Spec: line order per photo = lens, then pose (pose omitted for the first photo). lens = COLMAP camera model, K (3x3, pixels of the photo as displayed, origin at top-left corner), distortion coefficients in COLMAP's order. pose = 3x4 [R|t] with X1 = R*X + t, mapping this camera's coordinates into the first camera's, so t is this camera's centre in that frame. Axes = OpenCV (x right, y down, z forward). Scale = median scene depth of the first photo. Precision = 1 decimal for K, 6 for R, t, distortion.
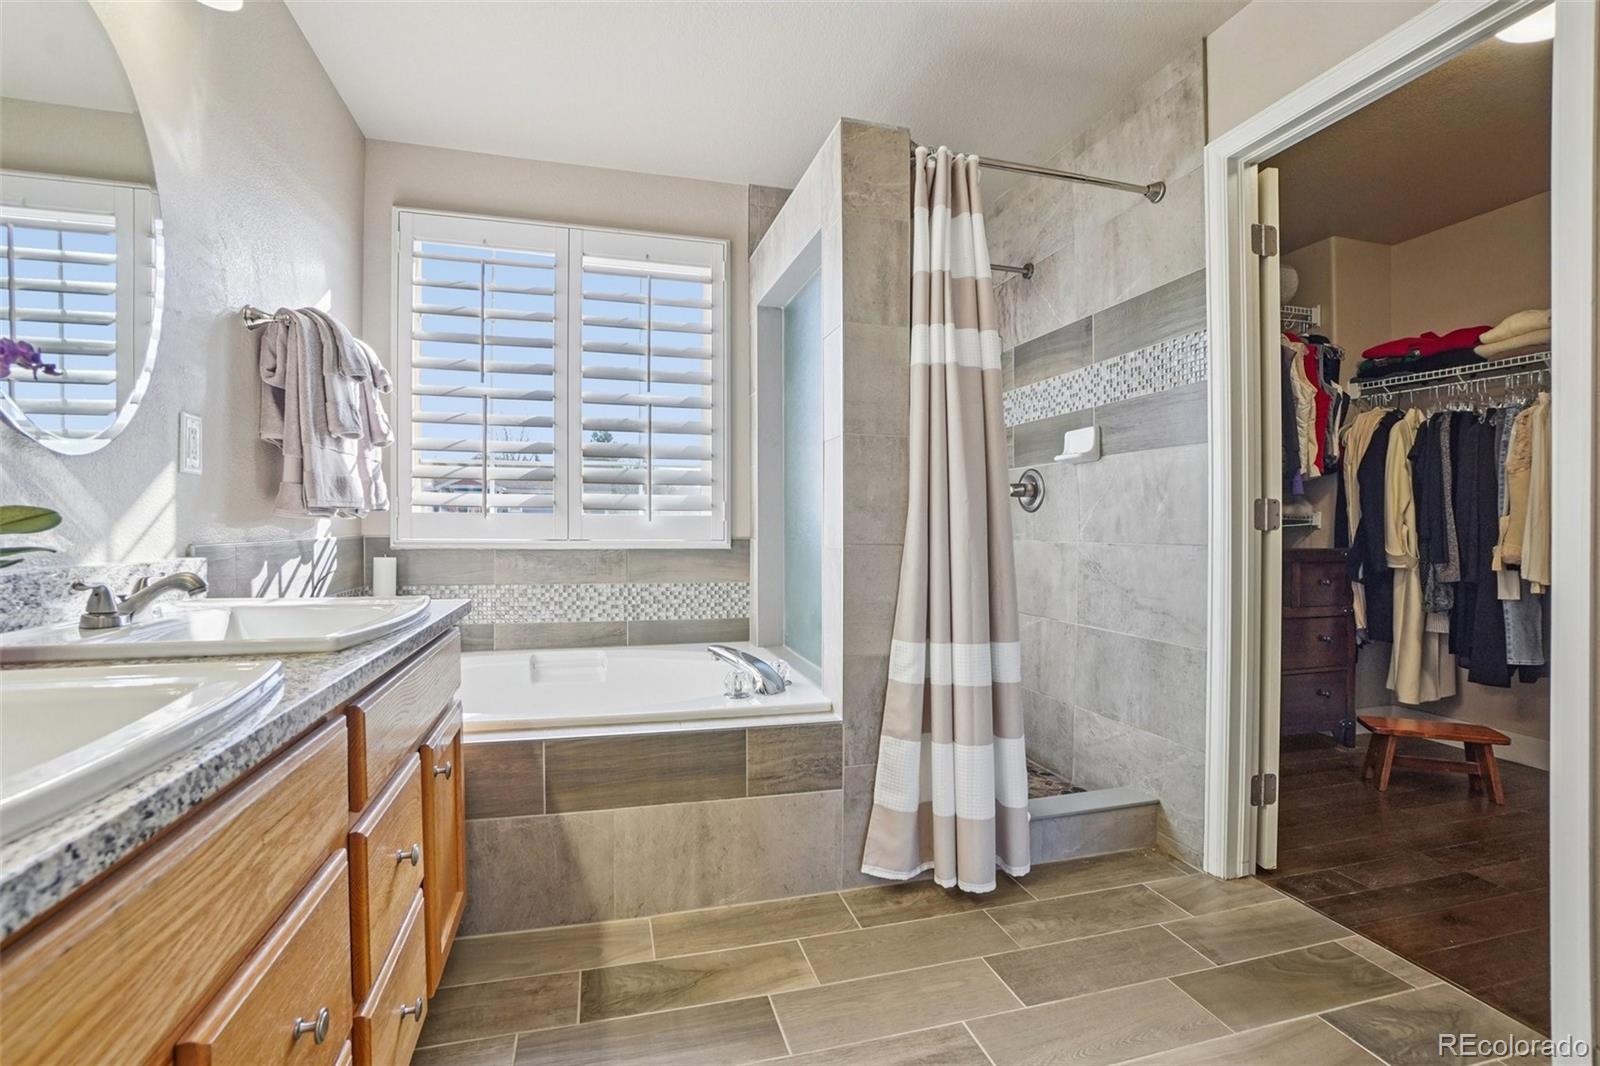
lens RADIAL K [[715.2, 0, 803.0], [0, 715.2, 526.3], [0, 0, 1]] dist [-0.027019, -0.000636]
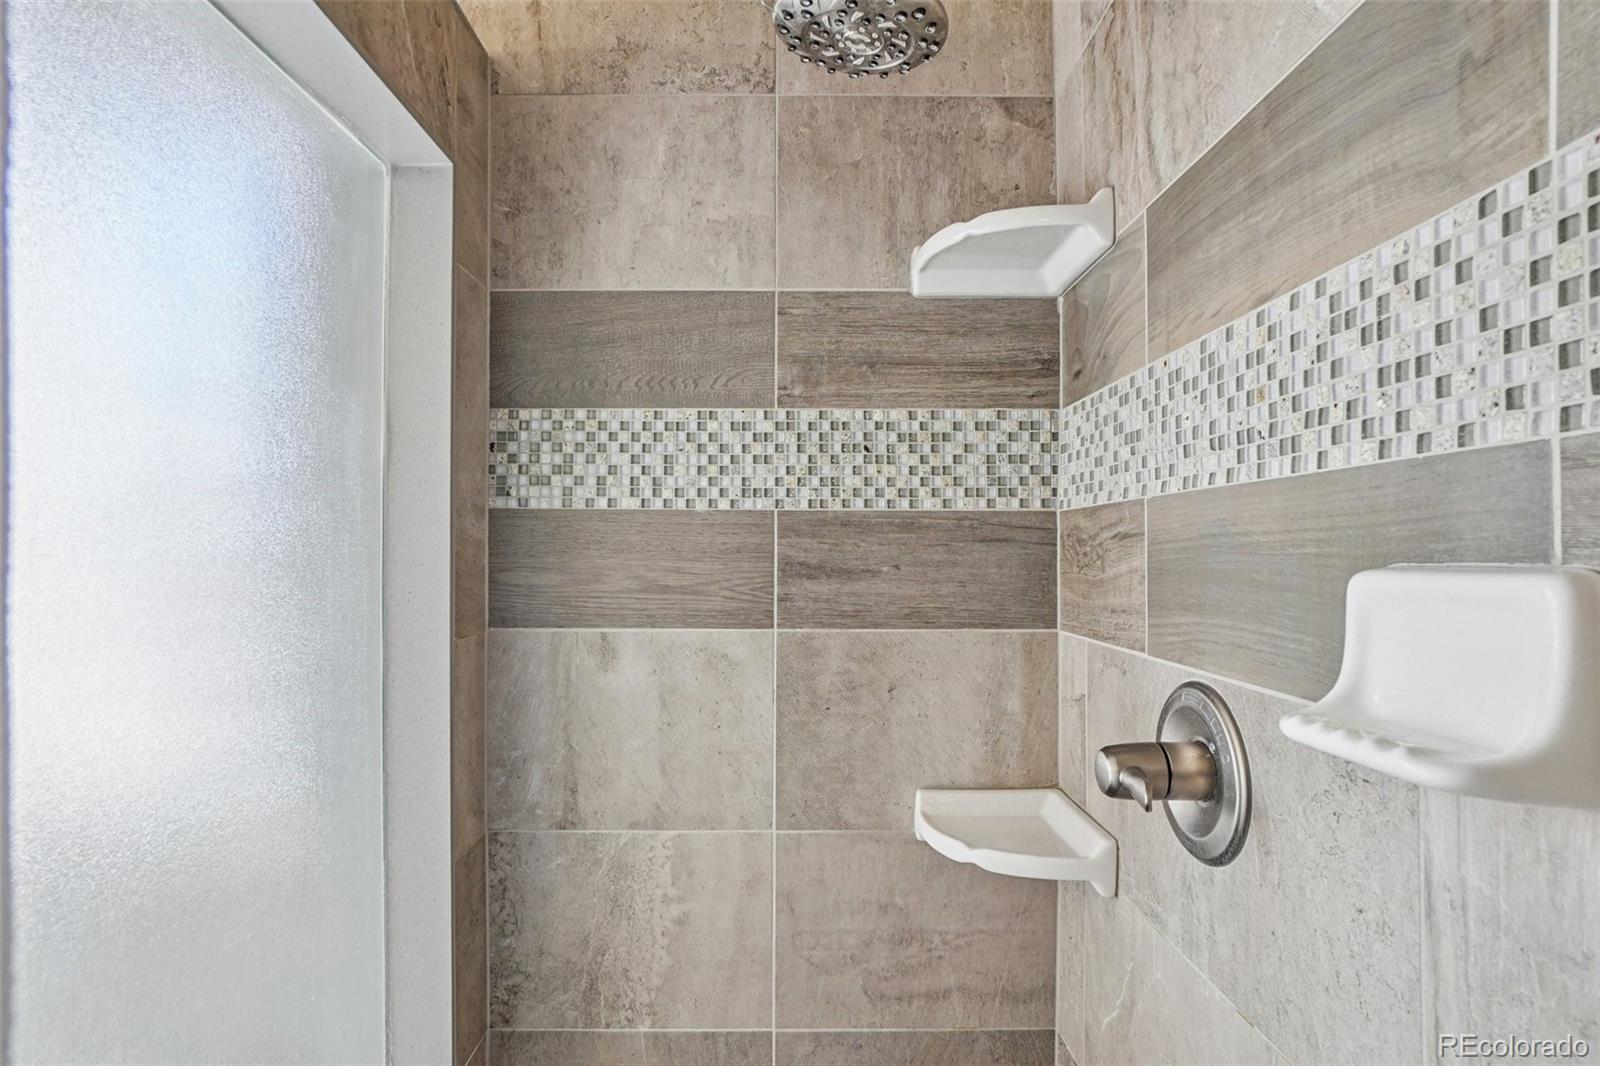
lens RADIAL K [[820.6, 0, 794.2], [0, 820.6, 535.6], [0, 0, 1]] dist [-0.024588, 0.001205]
pose [[0.959753, 0.008243, -0.280724, 0.294830], [-0.014147, 0.999719, -0.019011, -0.138151], [0.280488, 0.022218, 0.959600, 0.772288]]
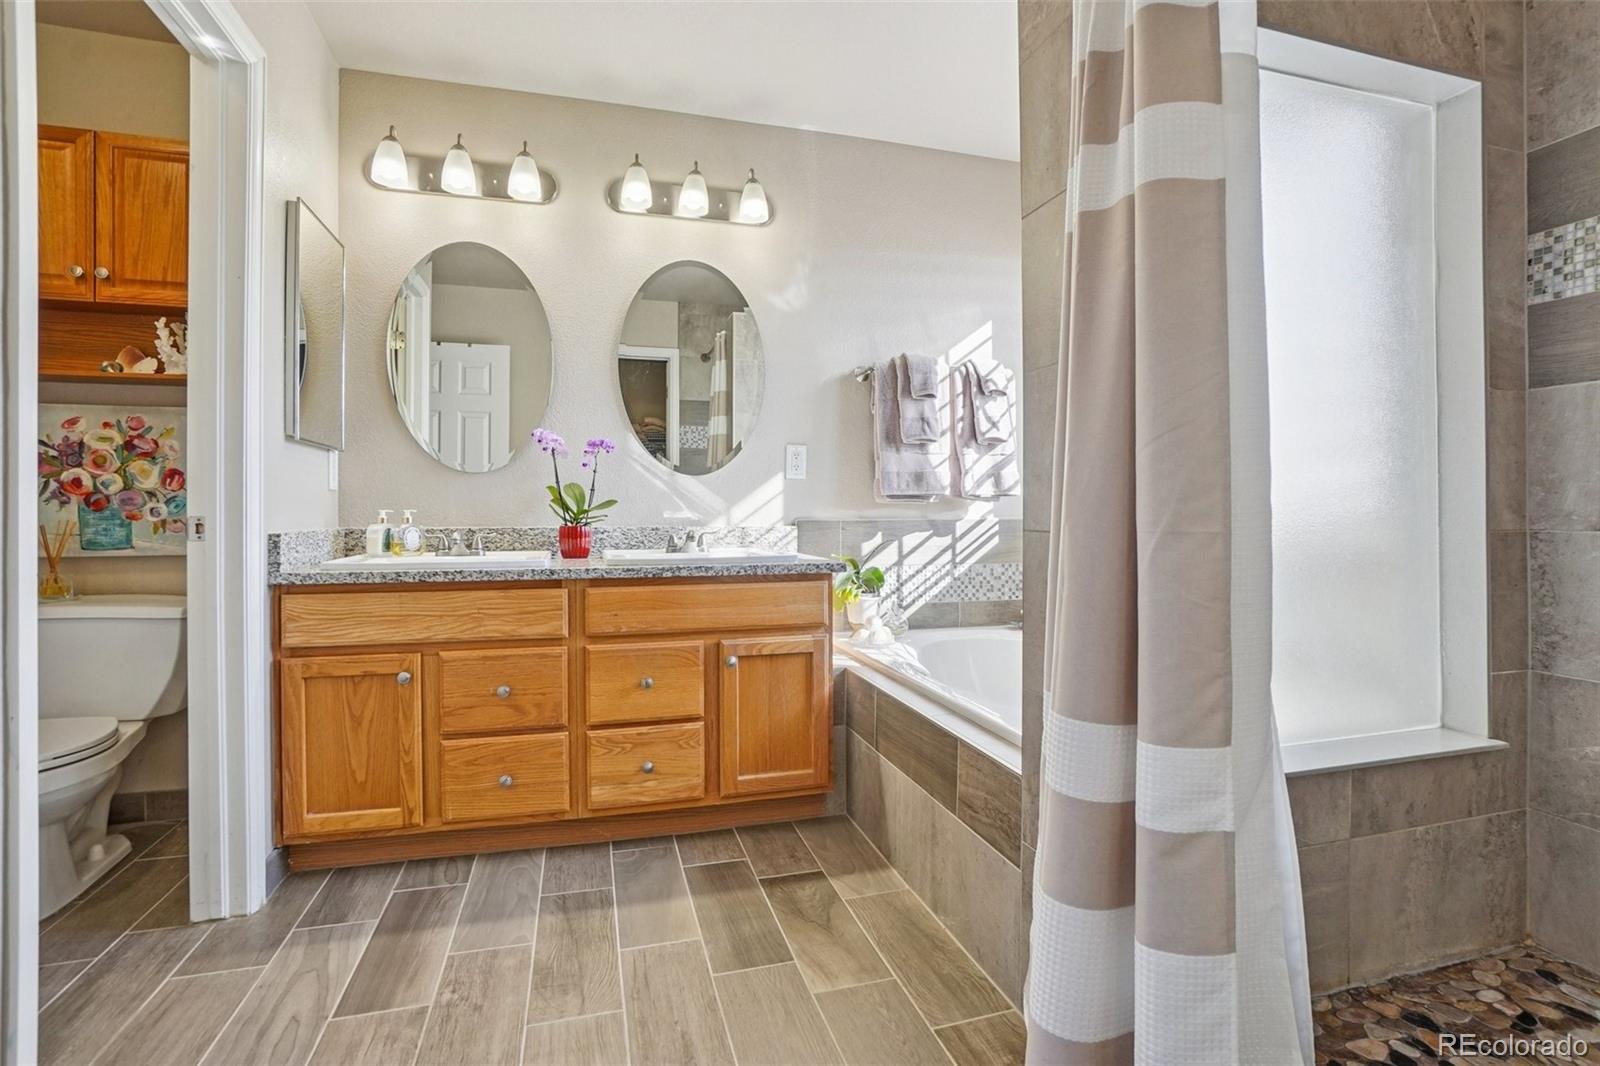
lens RADIAL K [[768.8, 0, 798.7], [0, 768.8, 522.4], [0, 0, 1]] dist [-0.010213, 0.002743]
pose [[0.005611, 0.009255, -0.999941, 0.611367], [-0.003808, 0.999950, 0.009233, 0.010518], [0.999977, 0.003756, 0.005646, 0.576950]]
